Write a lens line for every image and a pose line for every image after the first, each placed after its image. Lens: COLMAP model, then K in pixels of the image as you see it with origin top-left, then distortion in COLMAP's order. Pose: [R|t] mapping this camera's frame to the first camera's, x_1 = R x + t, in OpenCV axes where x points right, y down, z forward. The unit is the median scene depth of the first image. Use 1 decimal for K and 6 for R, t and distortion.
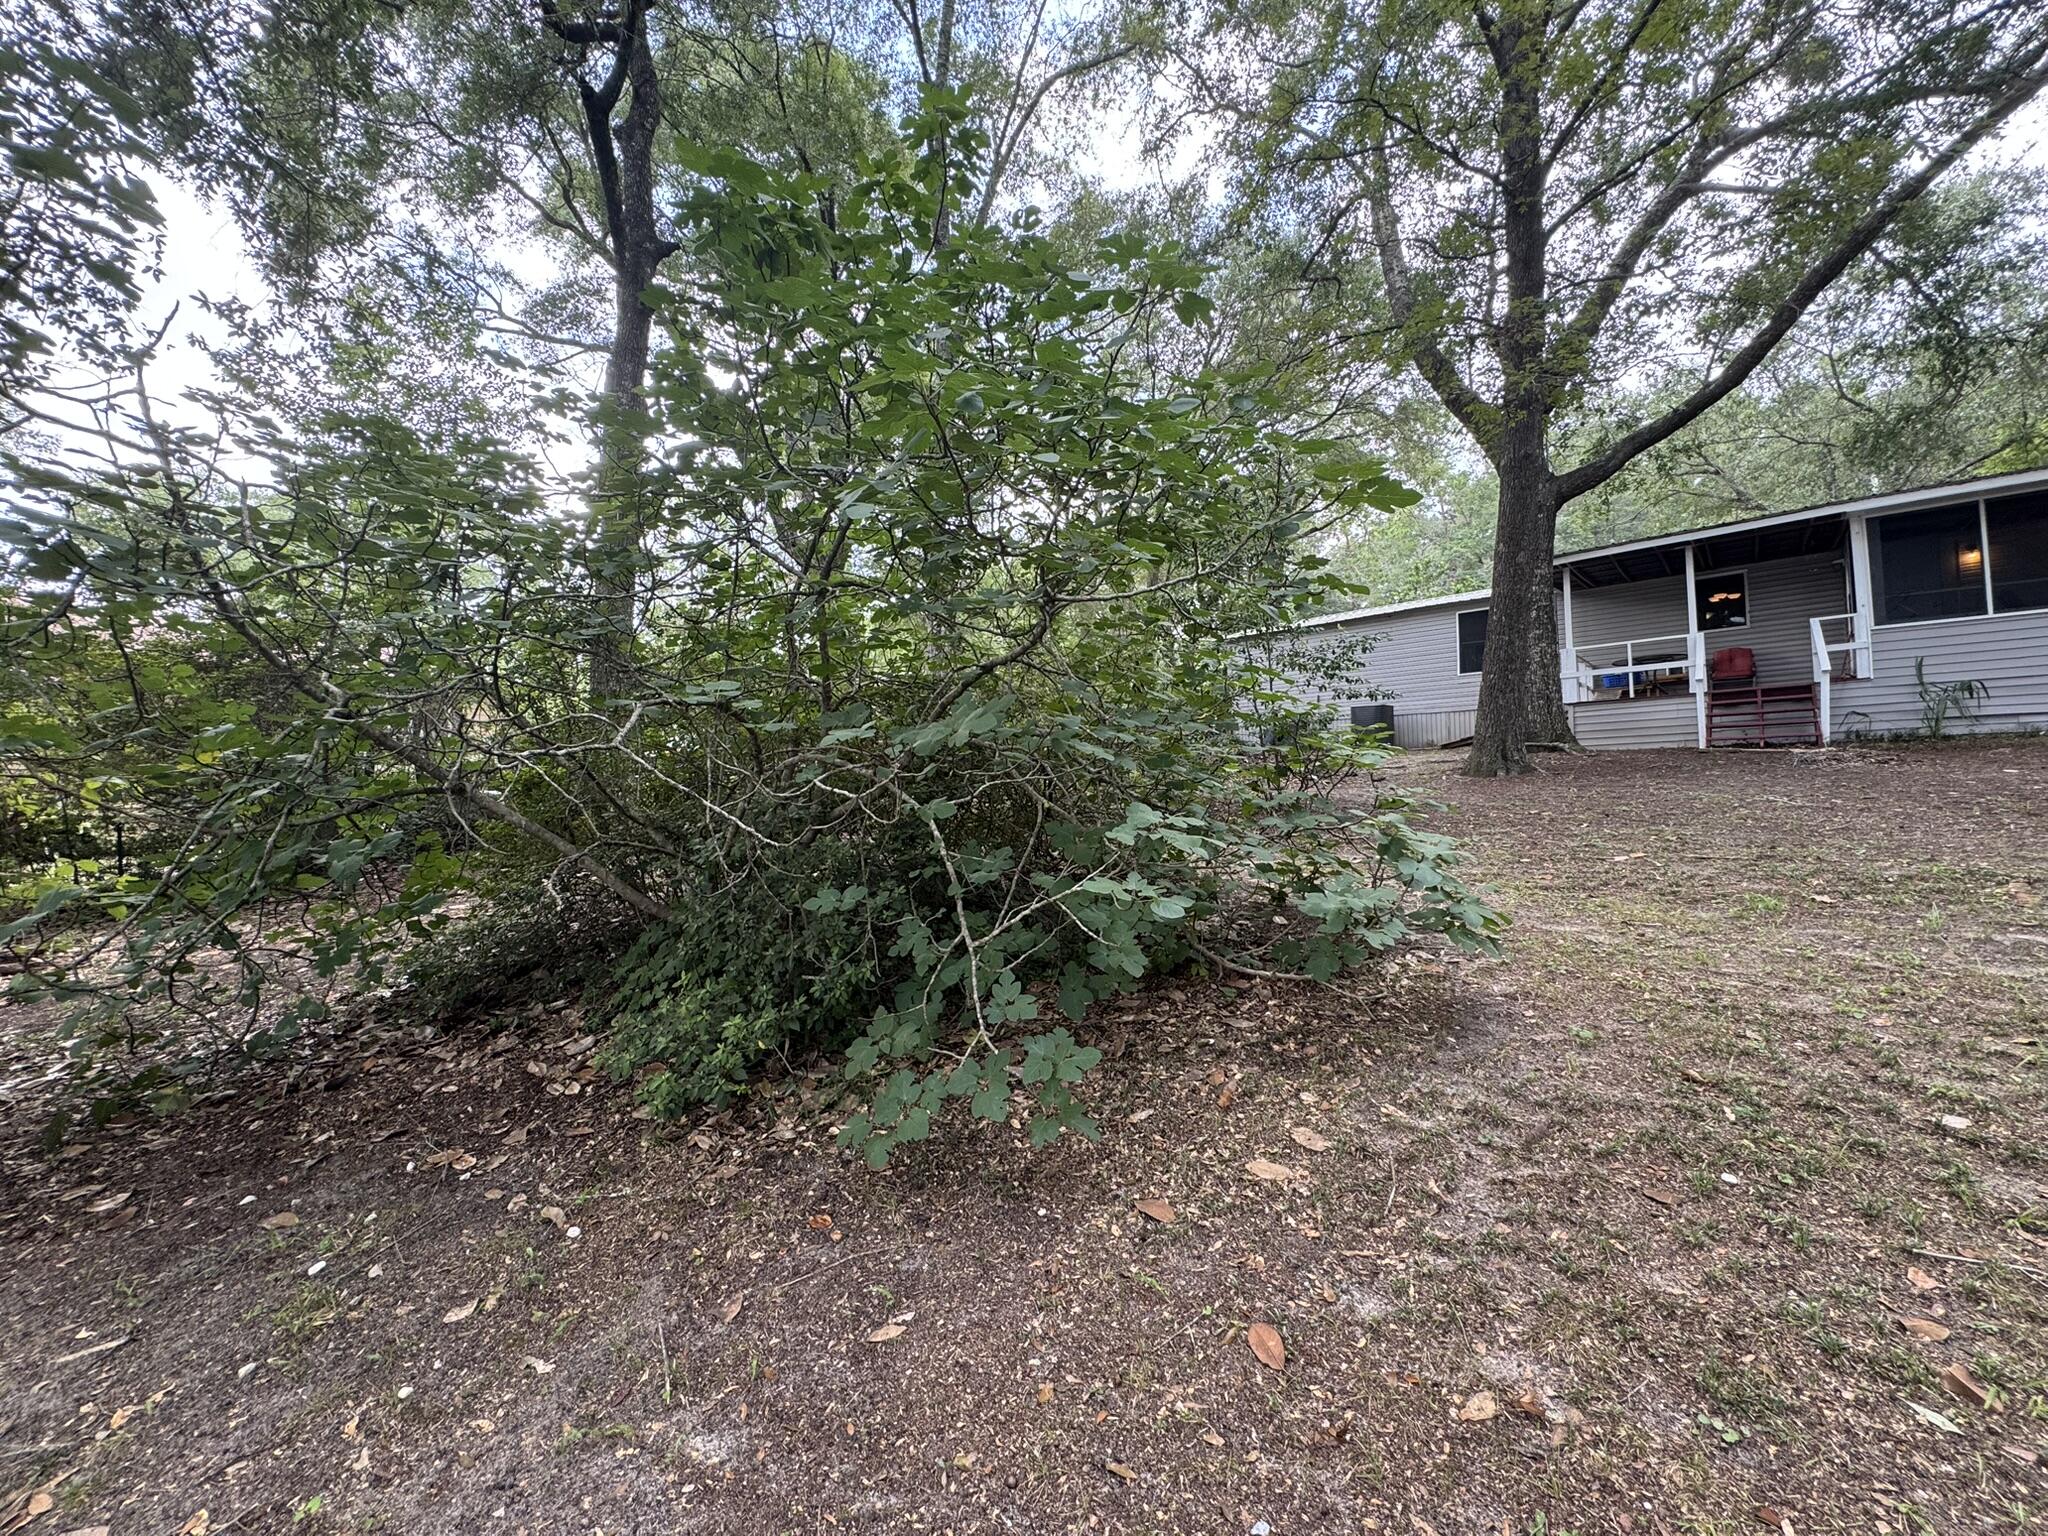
lens RADIAL K [[816.1, 0, 1021.4], [0, 816.1, 772.5], [0, 0, 1]] dist [0.000362, 0.000170]
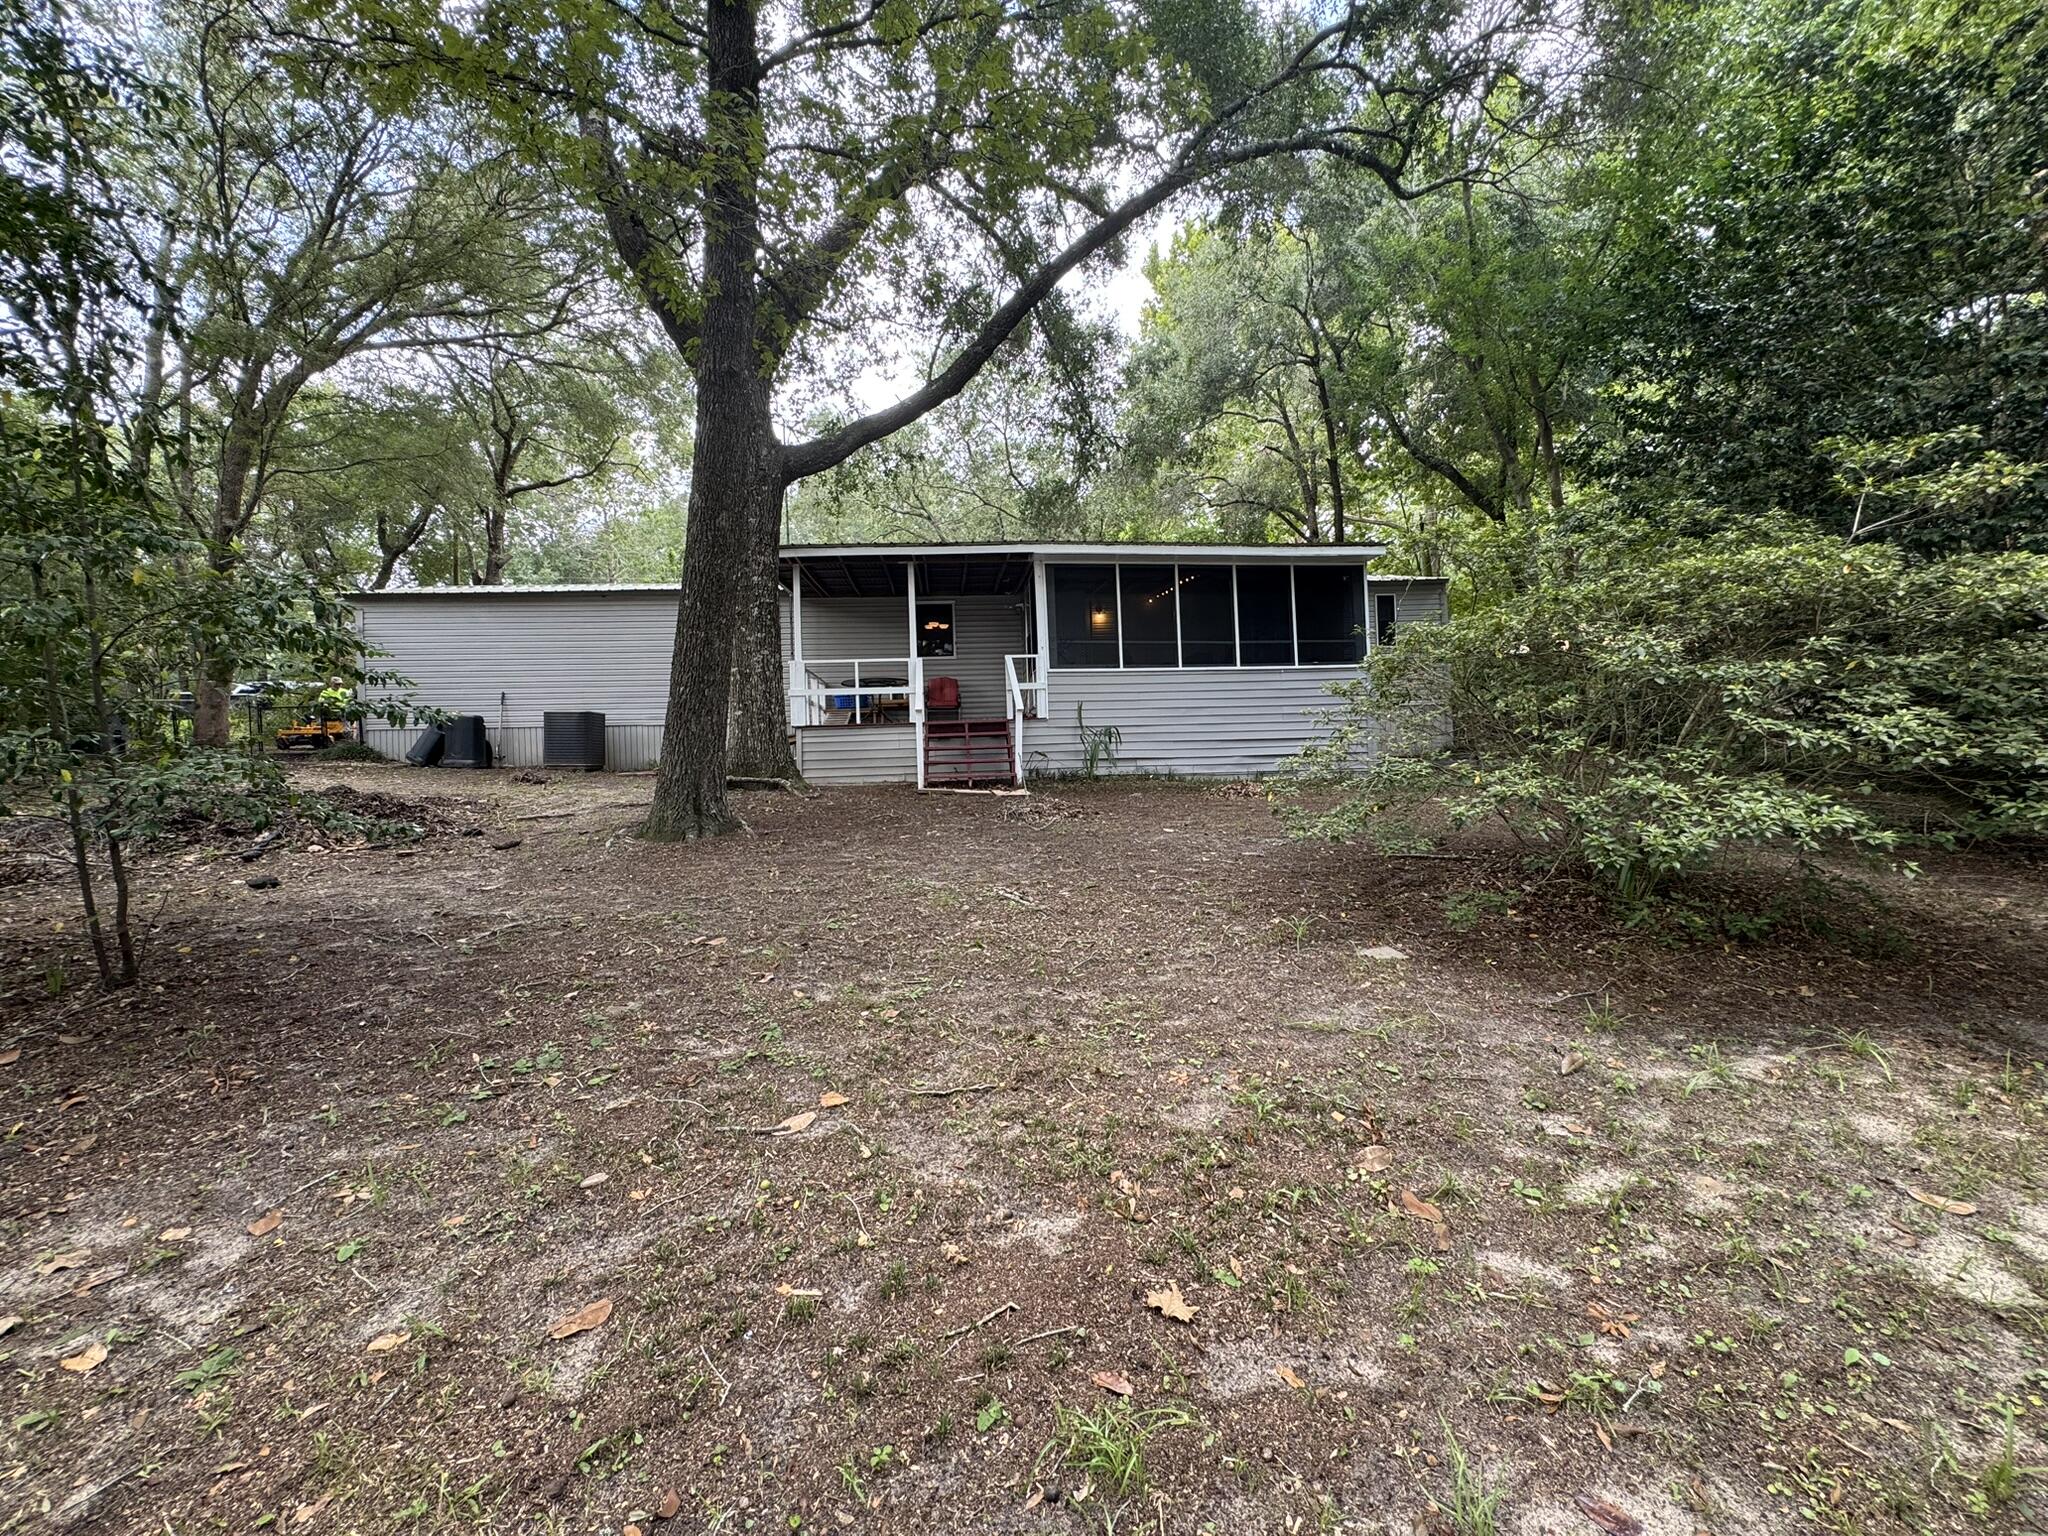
lens RADIAL K [[816.1, 0, 1021.4], [0, 816.1, 772.5], [0, 0, 1]] dist [0.000362, 0.000170]
pose [[0.680154, 0.002200, 0.733066, 0.236129], [-0.003772, 0.999993, 0.000499, -0.042666], [-0.733060, -0.003105, 0.680157, 0.289836]]
